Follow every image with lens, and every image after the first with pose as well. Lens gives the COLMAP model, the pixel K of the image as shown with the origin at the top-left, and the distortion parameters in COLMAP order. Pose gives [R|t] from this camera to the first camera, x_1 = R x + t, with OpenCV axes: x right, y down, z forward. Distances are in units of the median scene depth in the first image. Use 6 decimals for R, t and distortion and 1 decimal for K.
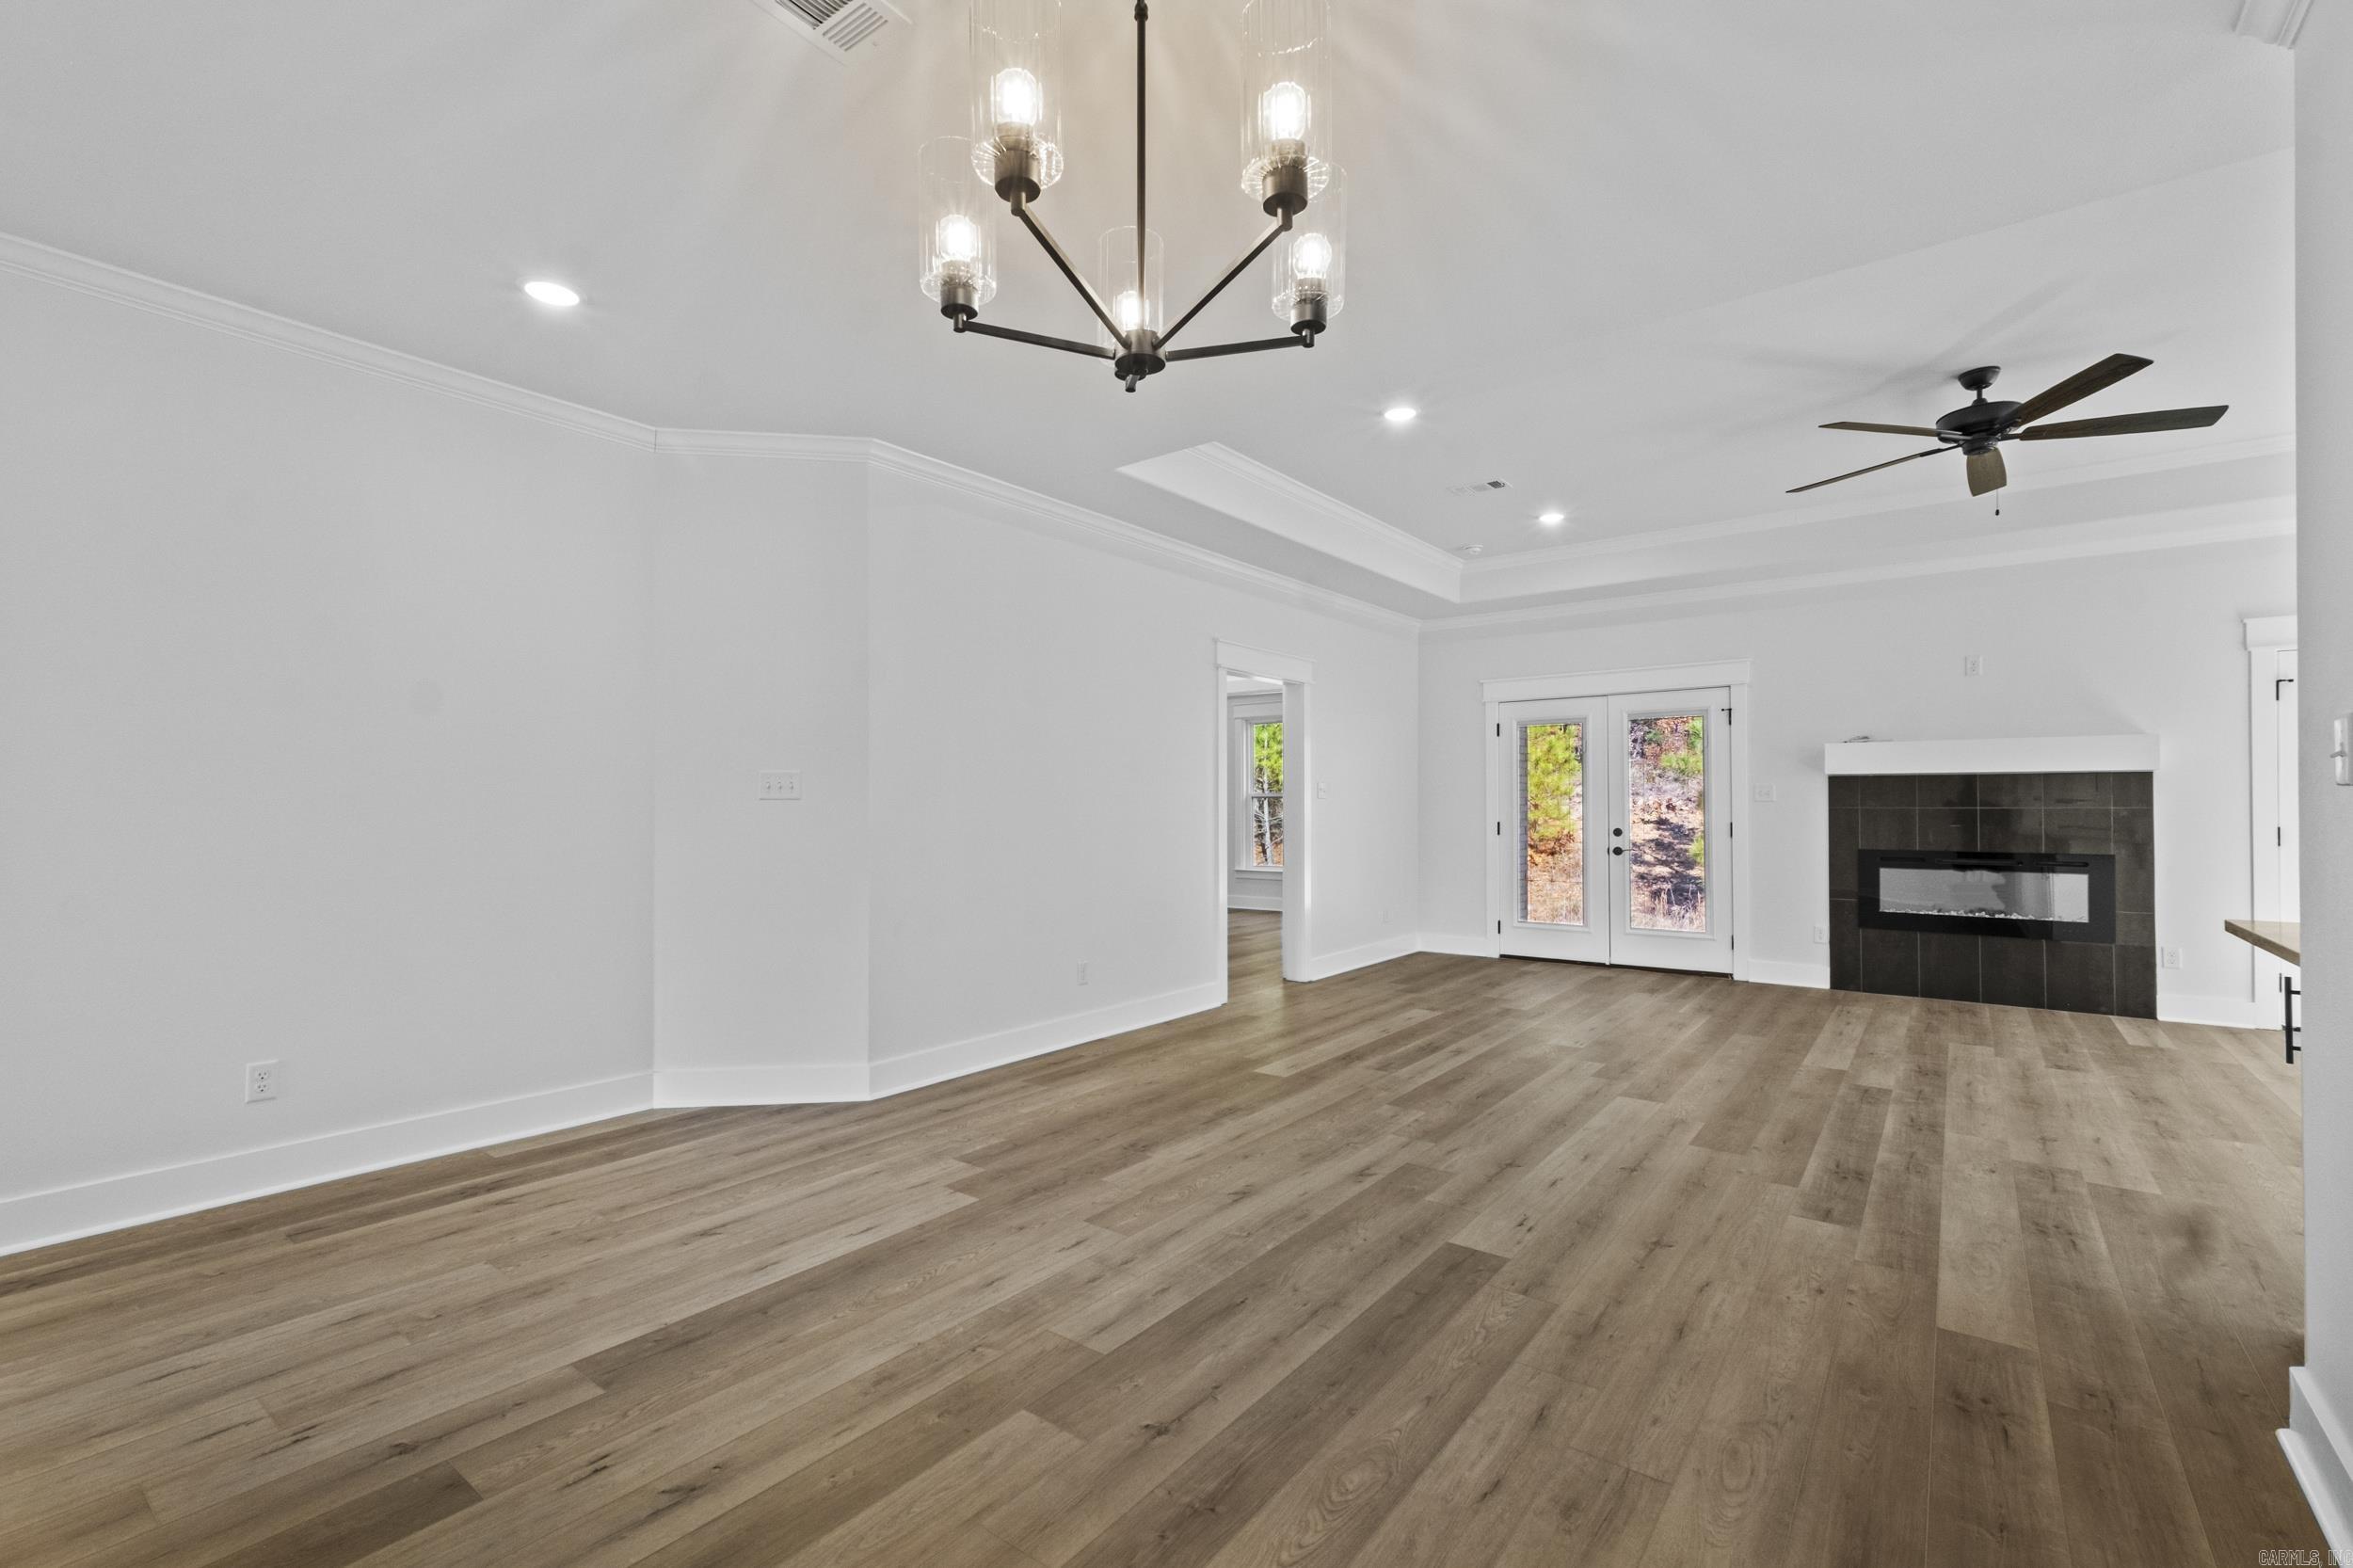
lens RADIAL K [[1015.9, 0, 1159.4], [0, 1015.9, 794.2], [0, 0, 1]] dist [0.003597, 0.001265]
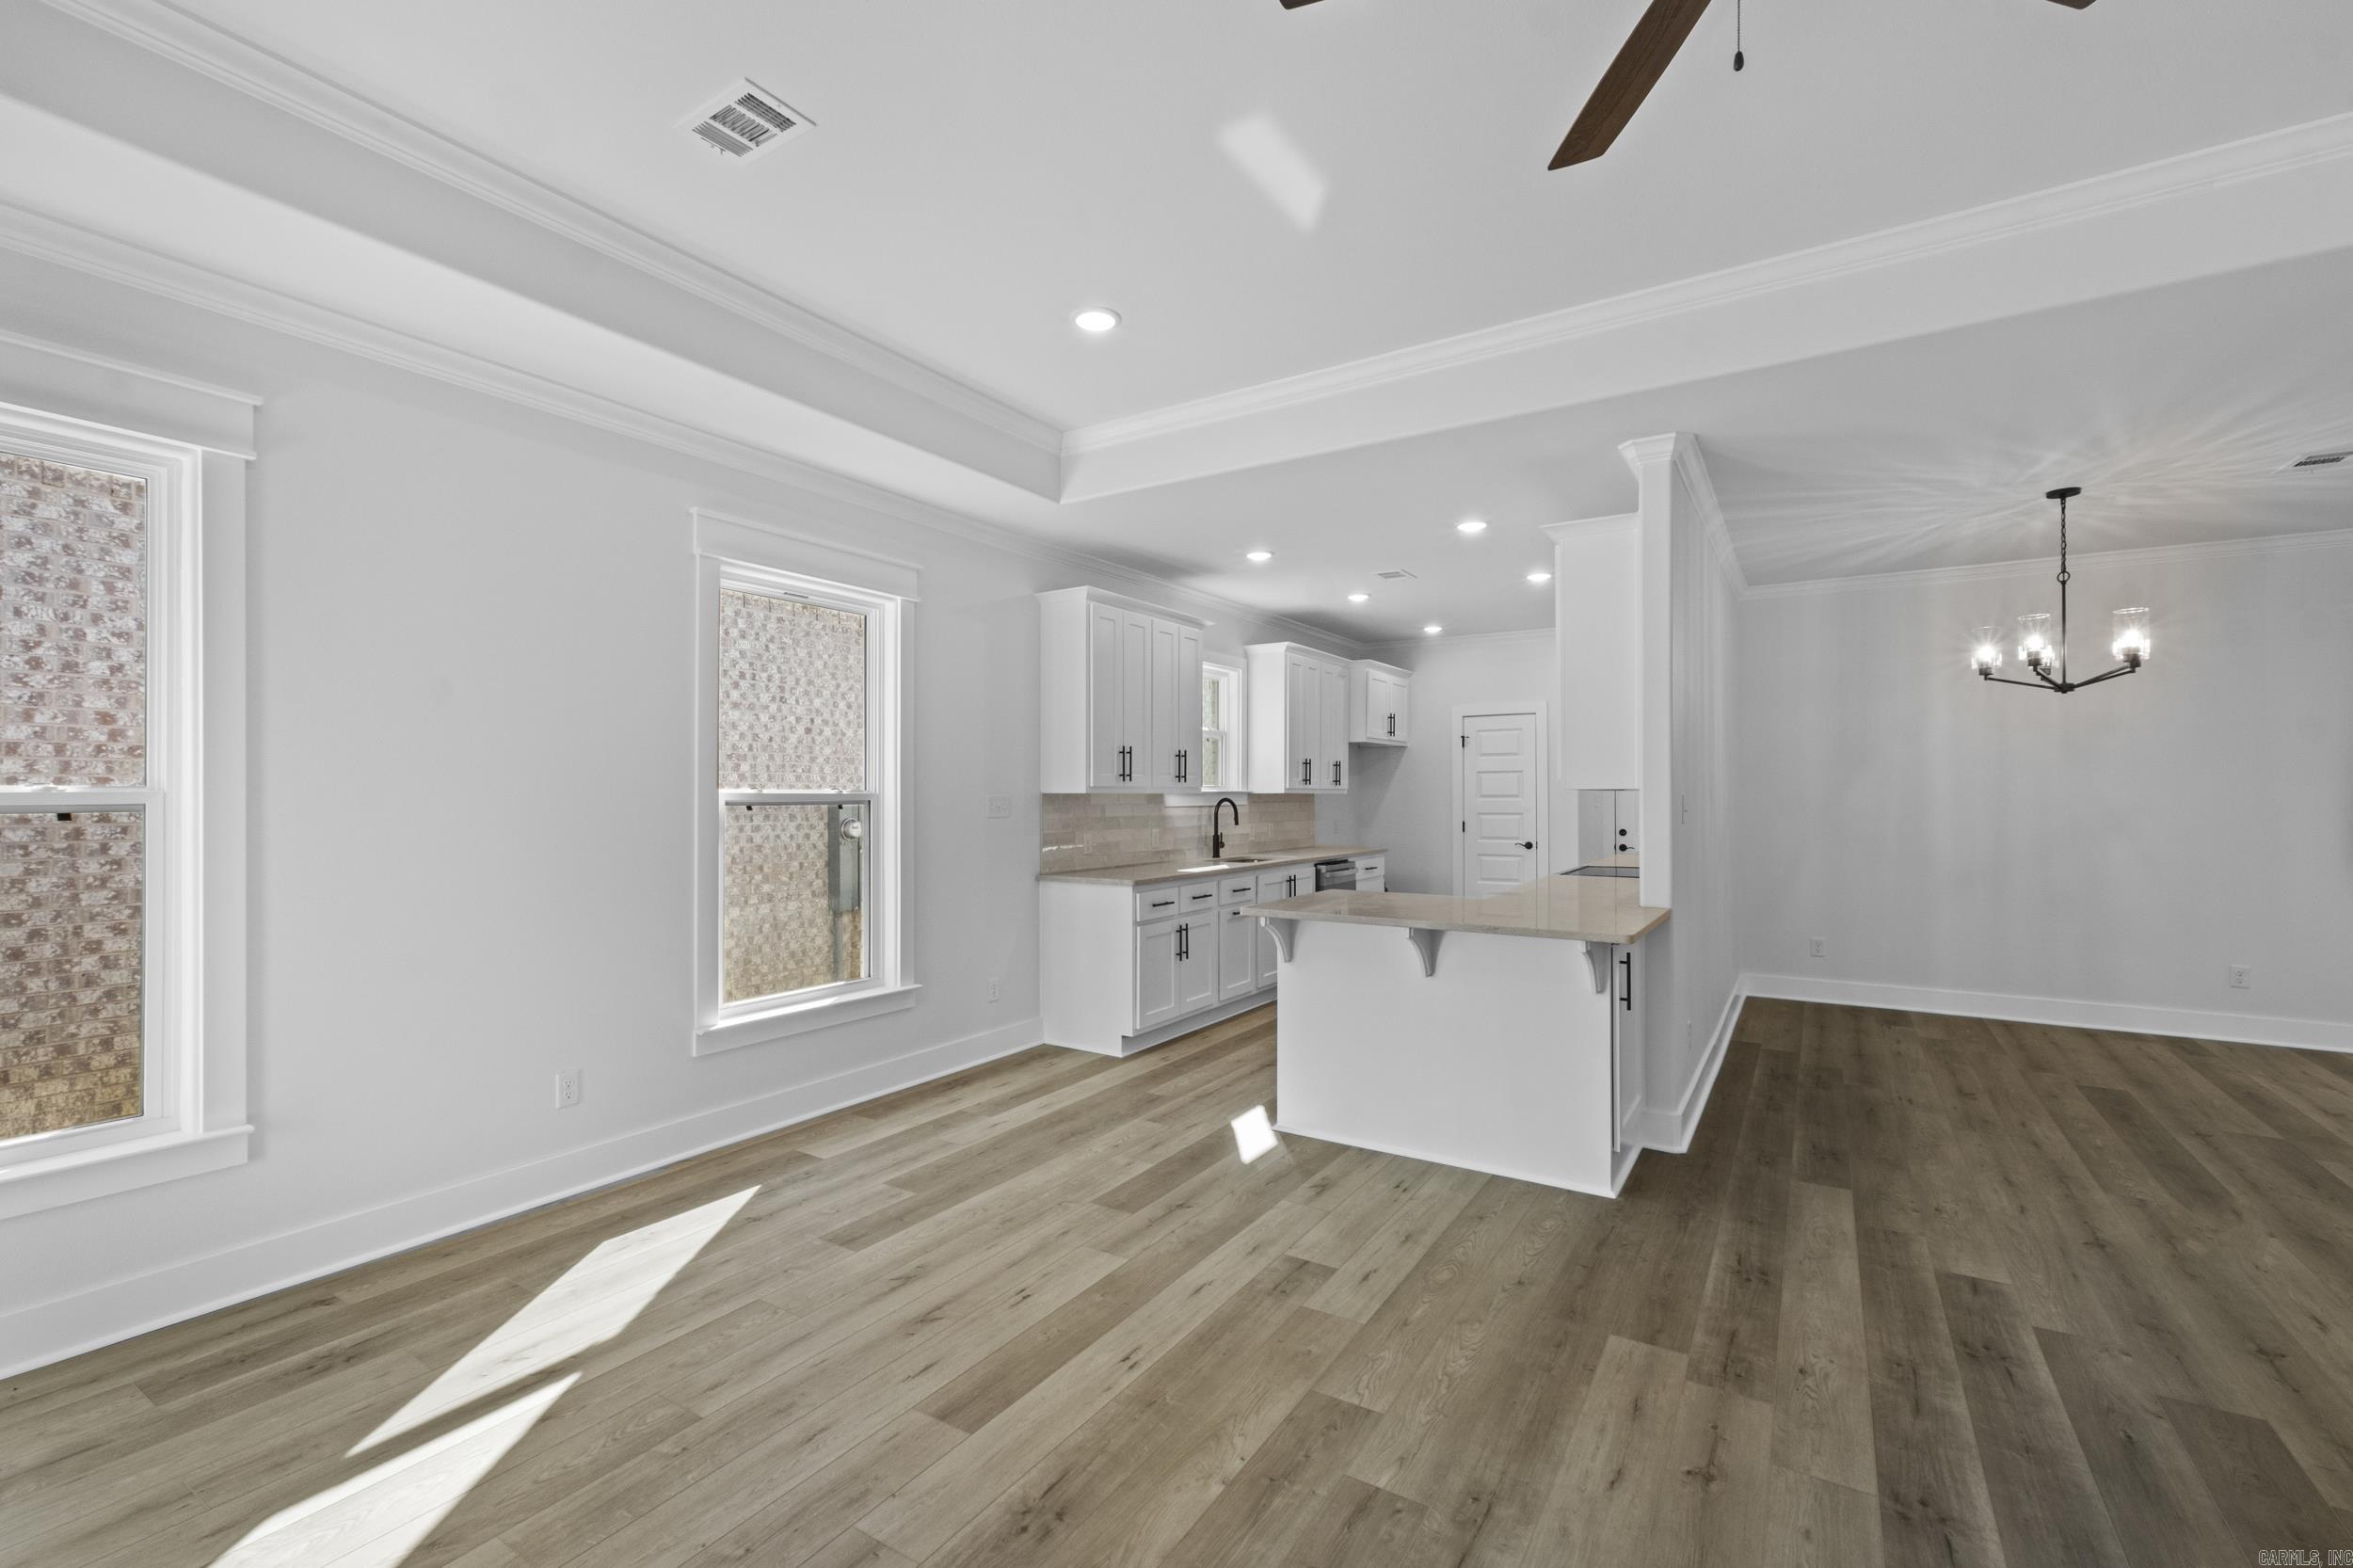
lens RADIAL K [[1015.9, 0, 1160.4], [0, 1015.9, 789.8], [0, 0, 1]] dist [0.003597, 0.001265]
pose [[-0.995871, -0.000446, -0.090777, 1.102446], [0.001274, 0.999821, -0.018883, -0.018841], [0.090769, -0.018921, -0.995692, 1.390789]]
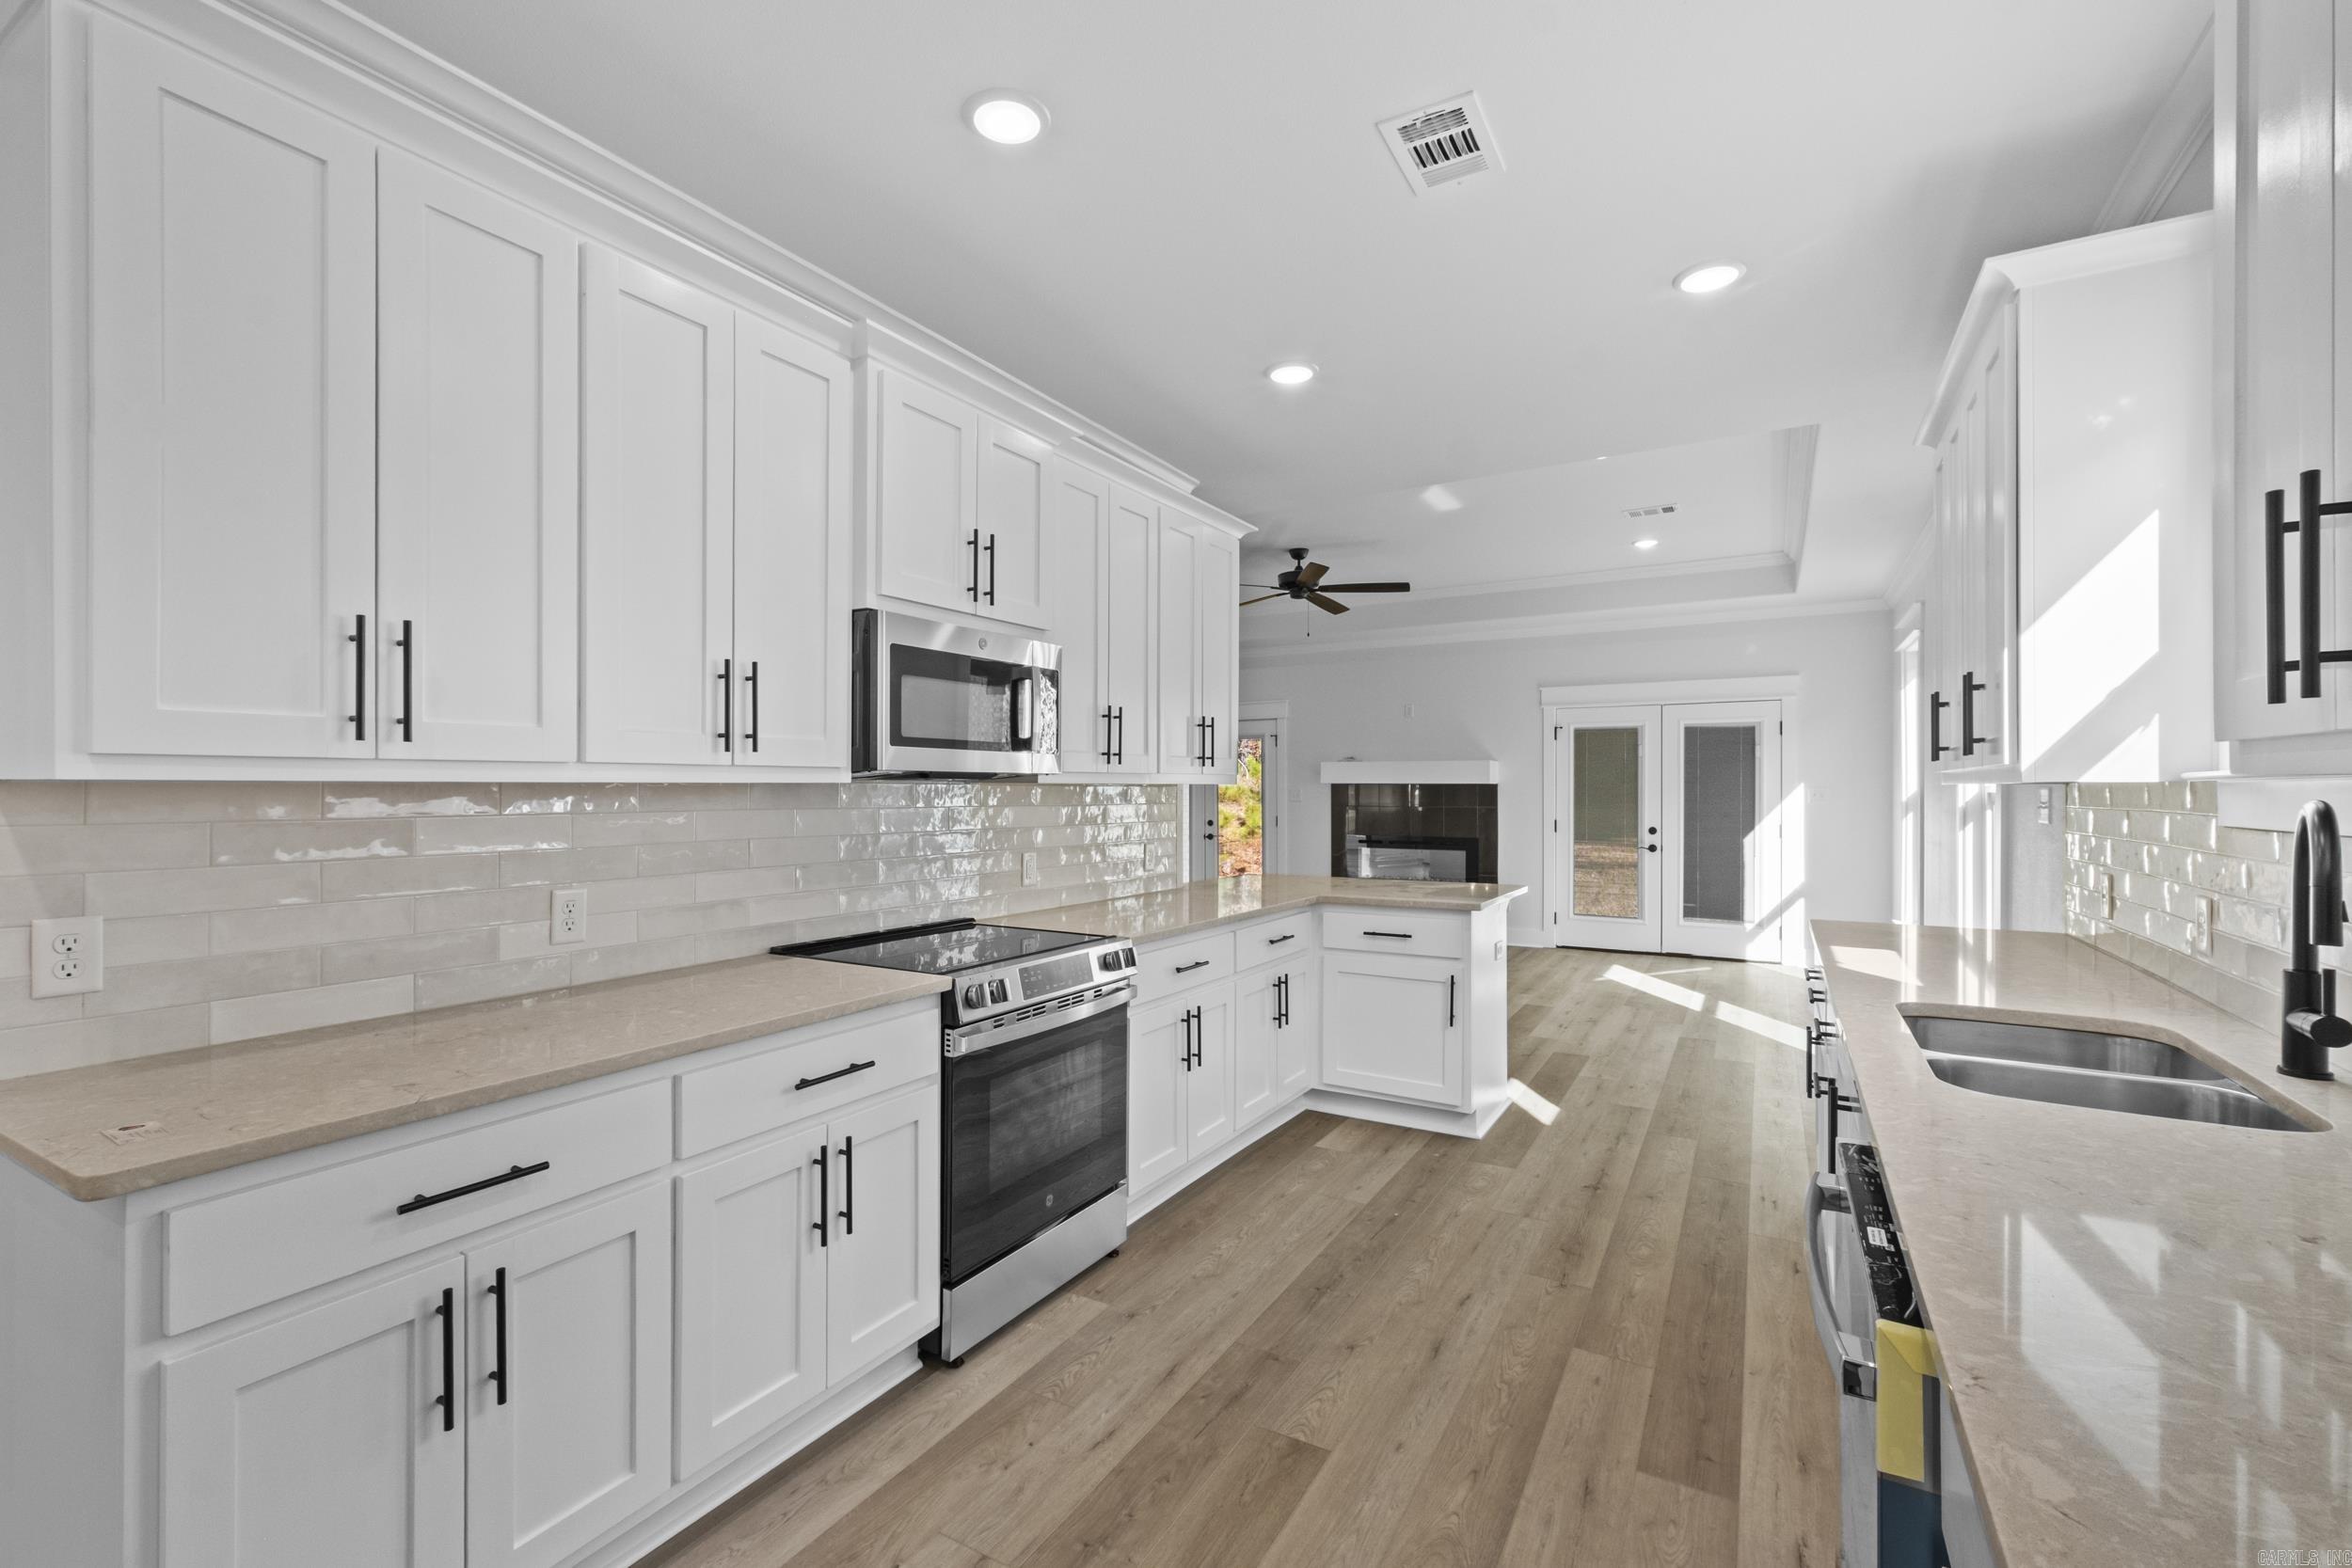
lens RADIAL K [[1015.4, 0, 1163.9], [0, 1015.4, 786.0], [0, 0, 1]] dist [0.003597, 0.001265]
pose [[0.992750, 0.000248, 0.120193, 0.431870], [-0.001369, 0.999956, 0.009246, -0.049070], [-0.120186, -0.009343, 0.992707, -0.691973]]
